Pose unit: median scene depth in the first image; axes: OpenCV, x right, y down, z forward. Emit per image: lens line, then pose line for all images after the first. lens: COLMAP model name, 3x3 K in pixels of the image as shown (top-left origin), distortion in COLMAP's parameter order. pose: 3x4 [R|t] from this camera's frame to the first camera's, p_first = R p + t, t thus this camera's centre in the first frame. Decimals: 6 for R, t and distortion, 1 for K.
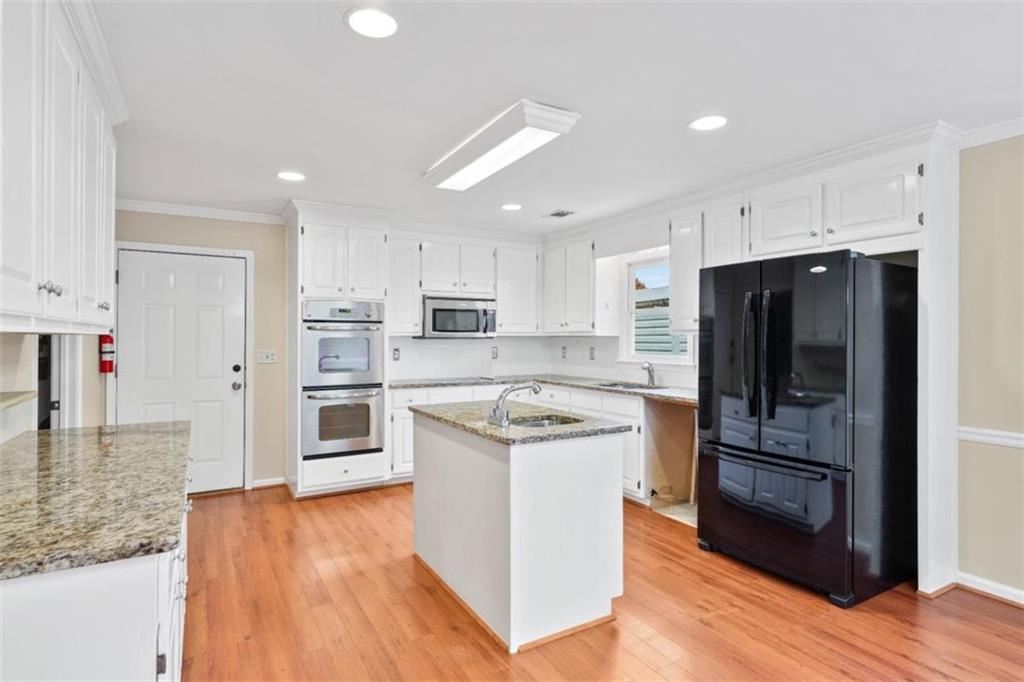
lens RADIAL K [[526.8, 0, 511.8], [0, 526.8, 339.8], [0, 0, 1]] dist [-0.001052, 0.000023]
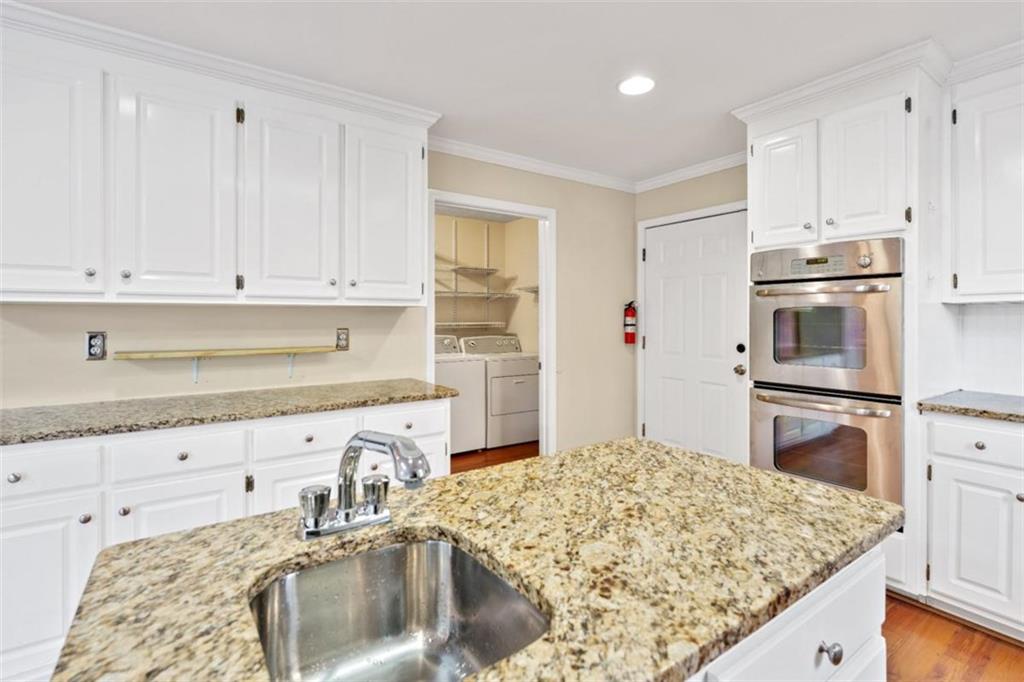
lens RADIAL K [[478.9, 0, 516.5], [0, 478.9, 317.8], [0, 0, 1]] dist [-0.000802, 0.002007]
pose [[0.099186, 0.003124, -0.995064, 0.167047], [0.000969, 0.999994, 0.003236, 0.005368], [0.995068, -0.001285, 0.099182, 0.568437]]
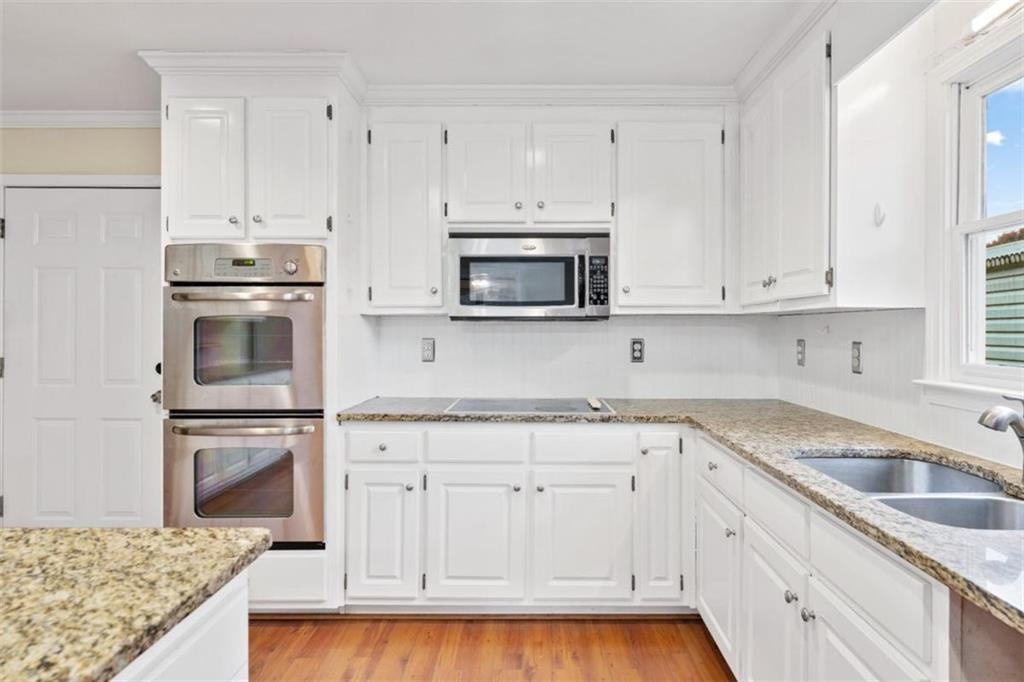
lens RADIAL K [[595.5, 0, 523.9], [0, 595.5, 326.5], [0, 0, 1]] dist [-0.001698, -0.000461]
pose [[0.868780, 0.001518, -0.495196, 0.182719], [-0.002689, 0.999995, -0.001652, 0.005736], [0.495191, 0.002767, 0.868780, 0.590830]]
